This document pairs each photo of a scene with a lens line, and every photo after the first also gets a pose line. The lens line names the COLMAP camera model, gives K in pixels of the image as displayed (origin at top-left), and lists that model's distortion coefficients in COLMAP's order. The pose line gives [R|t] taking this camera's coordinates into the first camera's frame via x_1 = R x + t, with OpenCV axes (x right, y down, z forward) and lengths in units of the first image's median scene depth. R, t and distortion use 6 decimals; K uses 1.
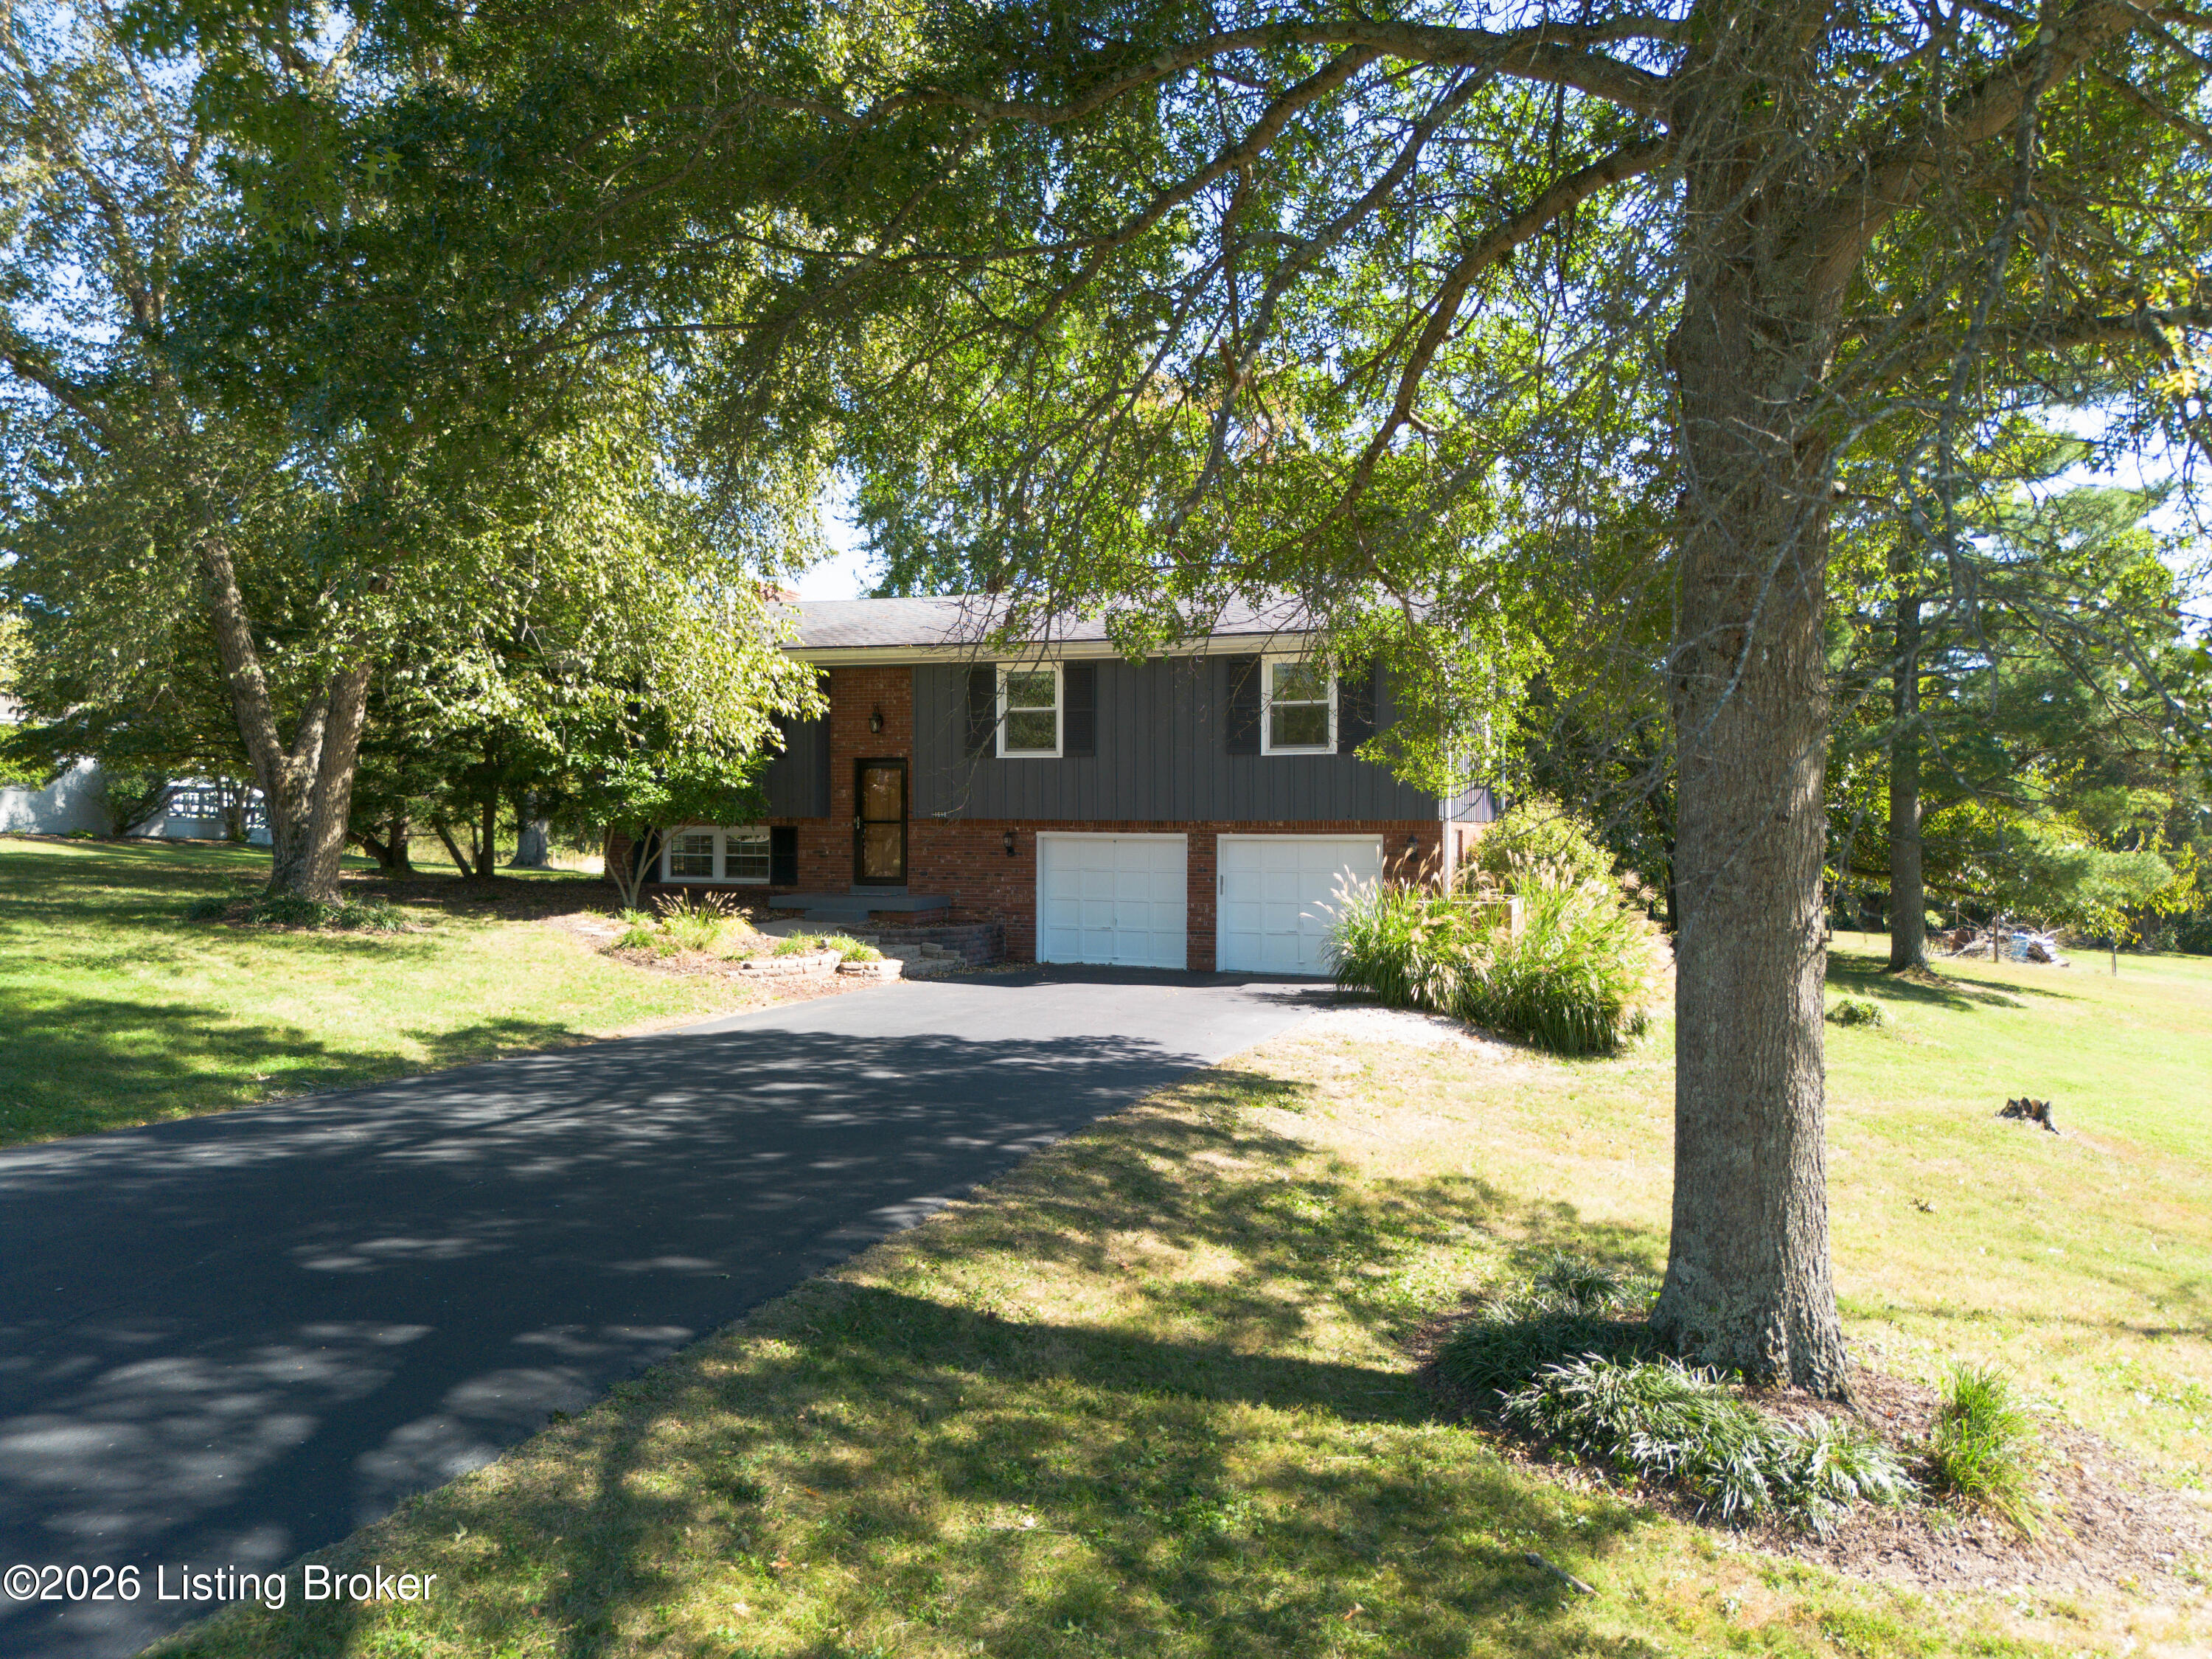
lens RADIAL K [[1570.2, 0, 1106.0], [0, 1570.2, 829.5], [0, 0, 1]] dist [0.057300, -0.052401]
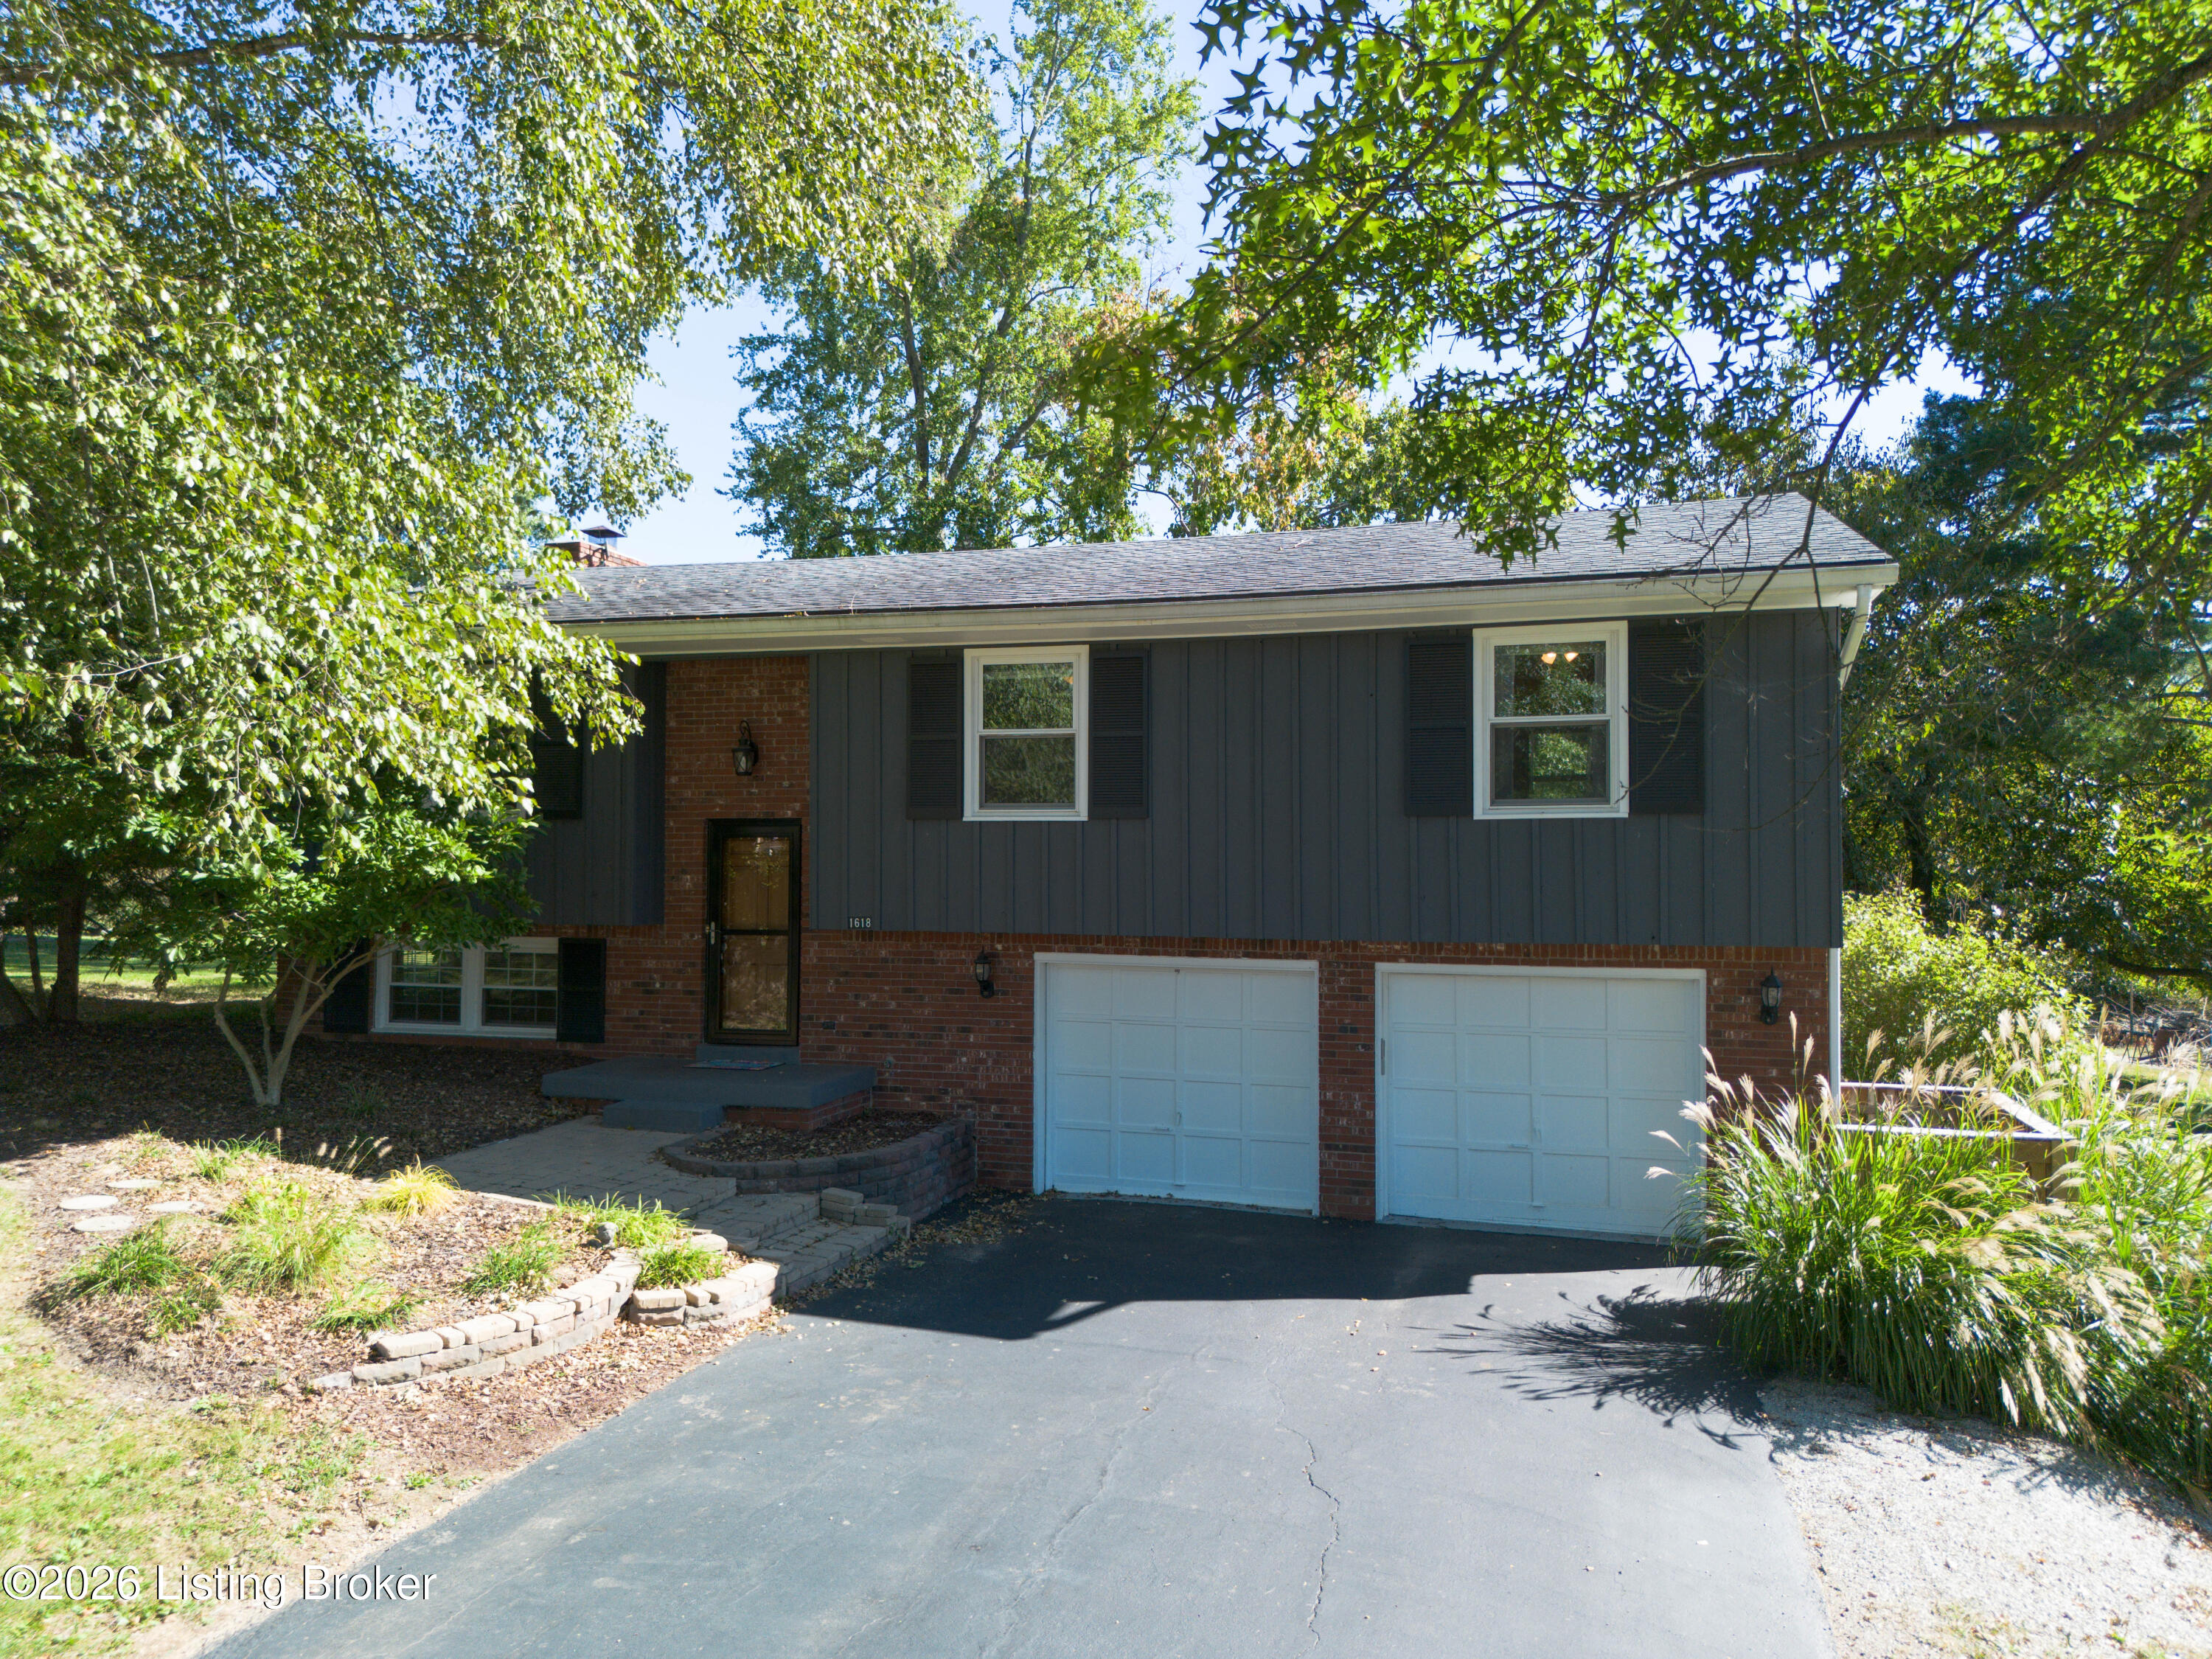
lens RADIAL K [[1570.2, 0, 1106.0], [0, 1570.2, 829.5], [0, 0, 1]] dist [0.057300, -0.052401]
pose [[0.998605, -0.000565, 0.052803, -0.049926], [0.001891, 0.999684, -0.025063, -0.029264], [-0.052772, 0.025128, 0.998290, 0.461236]]
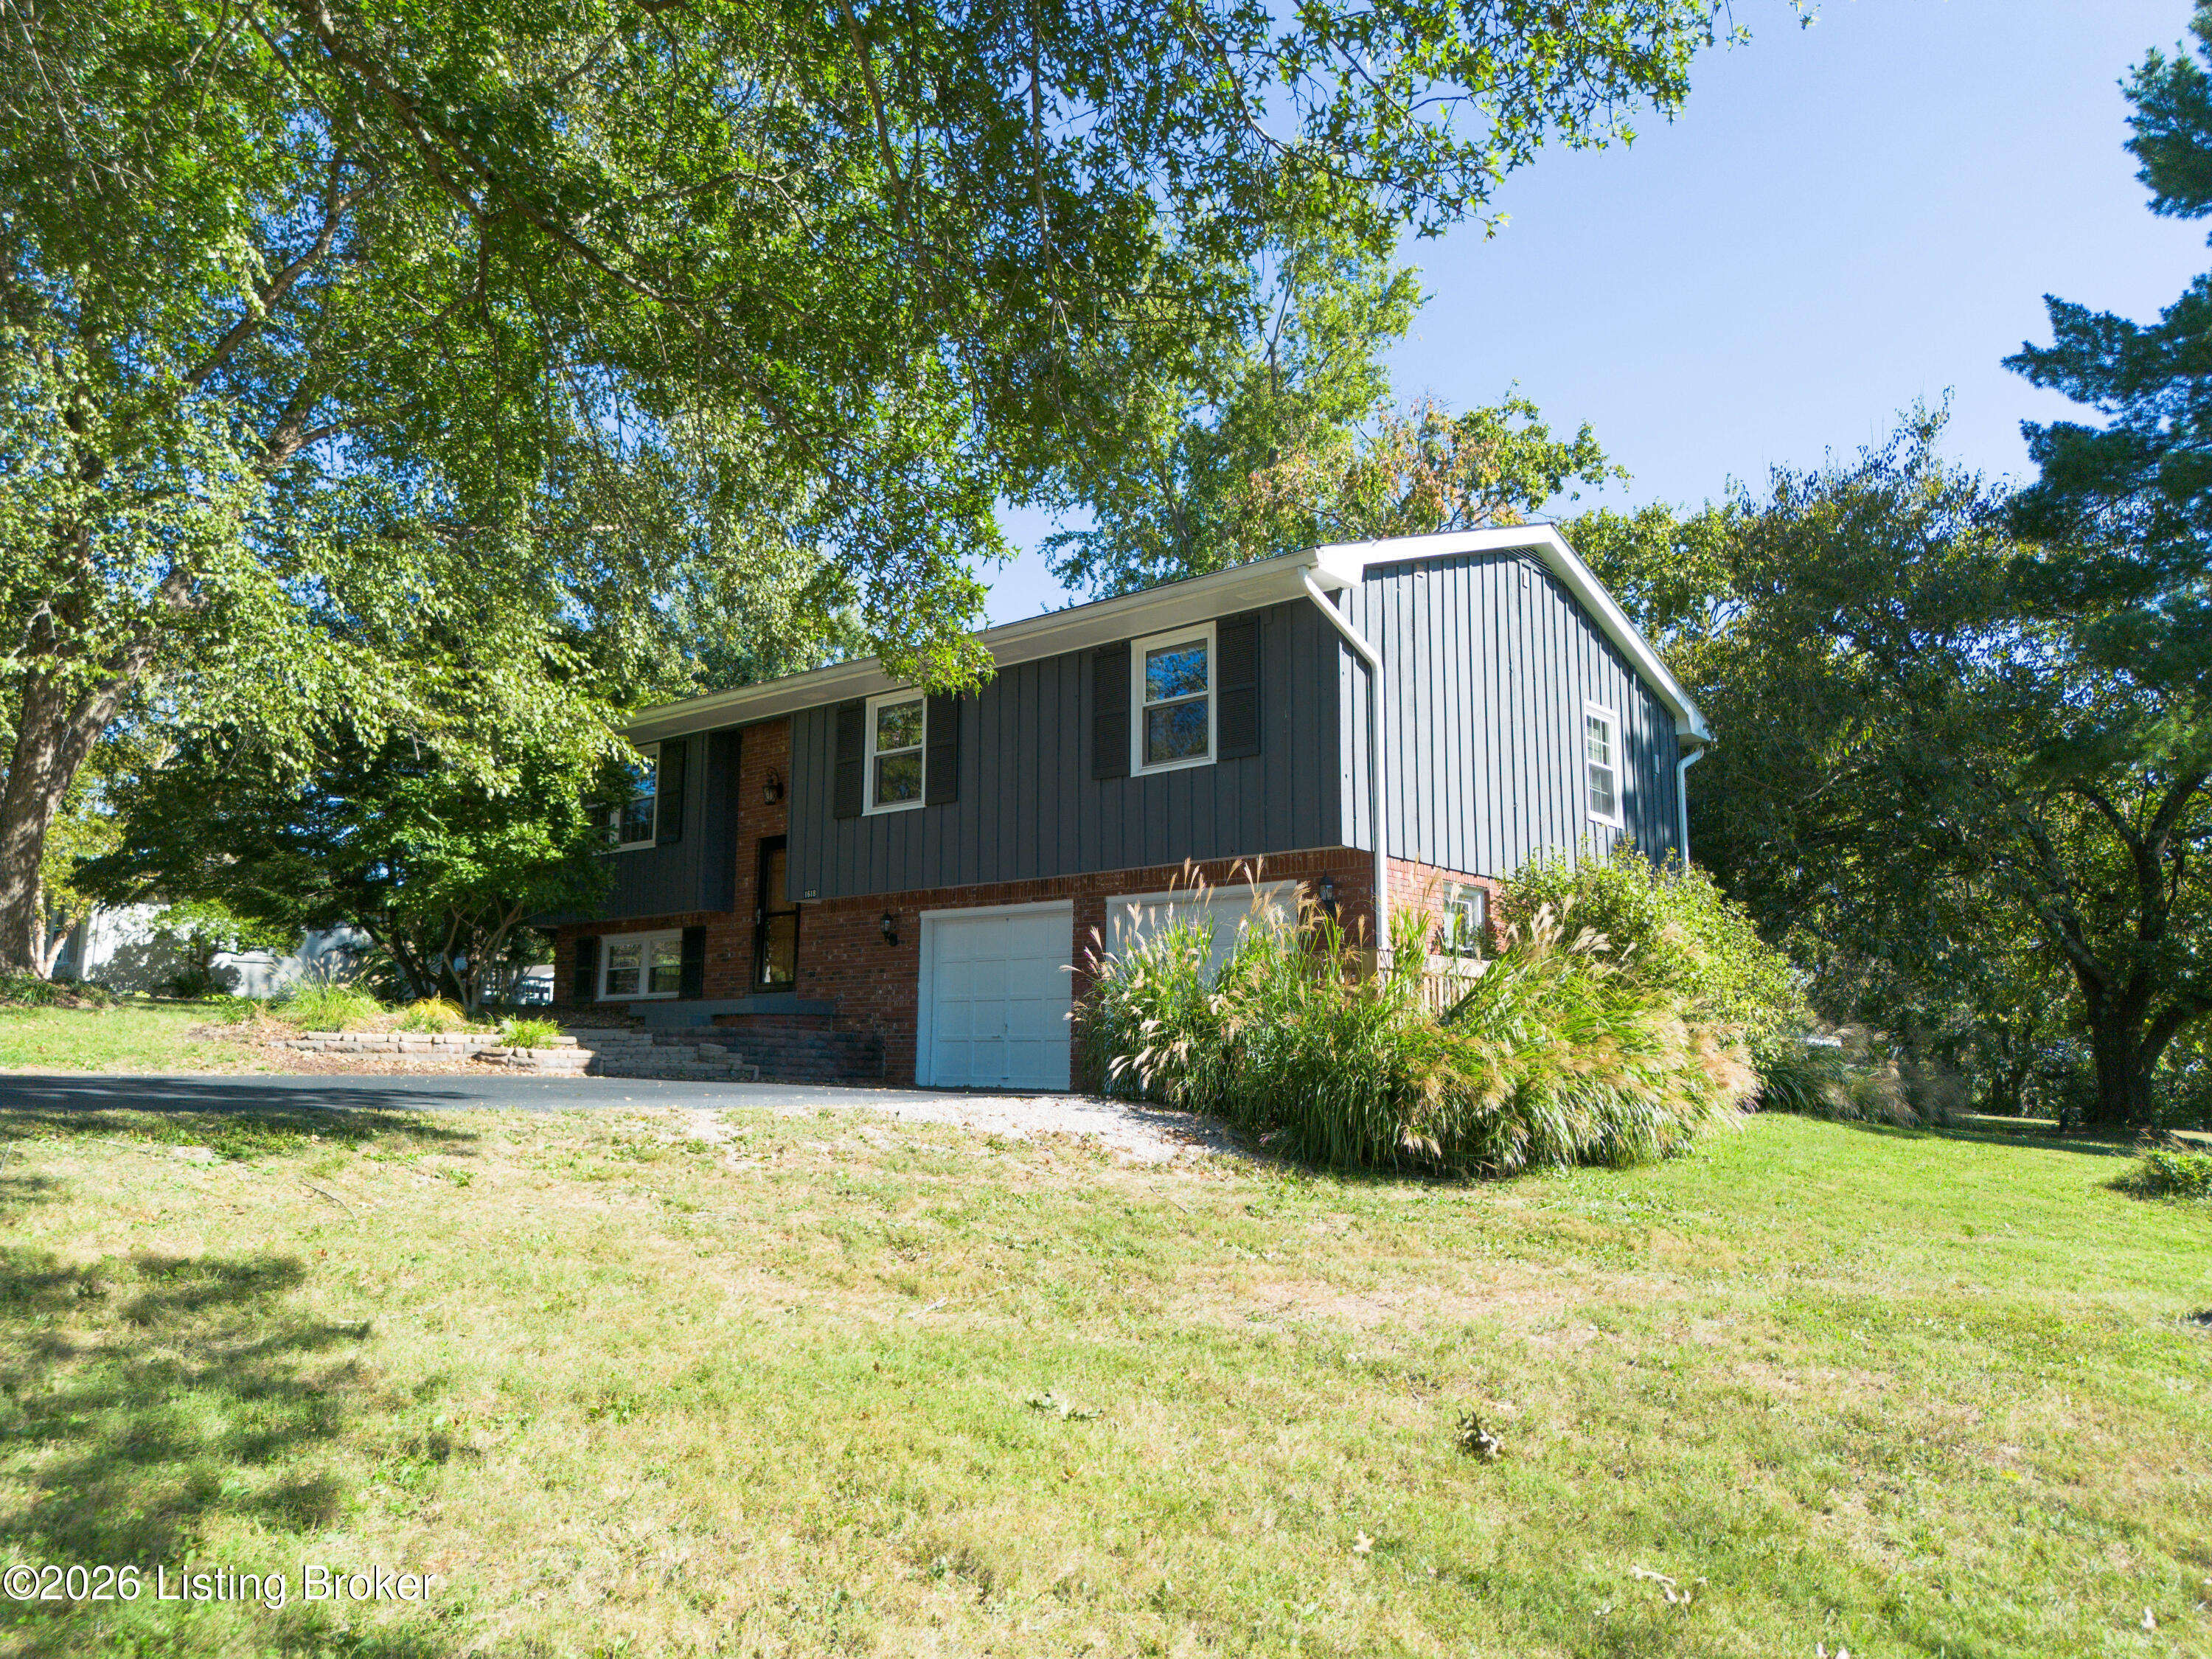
lens RADIAL K [[1570.2, 0, 1106.0], [0, 1570.2, 829.5], [0, 0, 1]] dist [0.057300, -0.052401]
pose [[0.934862, -0.052854, -0.351056, 0.322919], [-0.003051, 0.987623, -0.156819, 0.084624], [0.354999, 0.147675, 0.923129, 0.330502]]
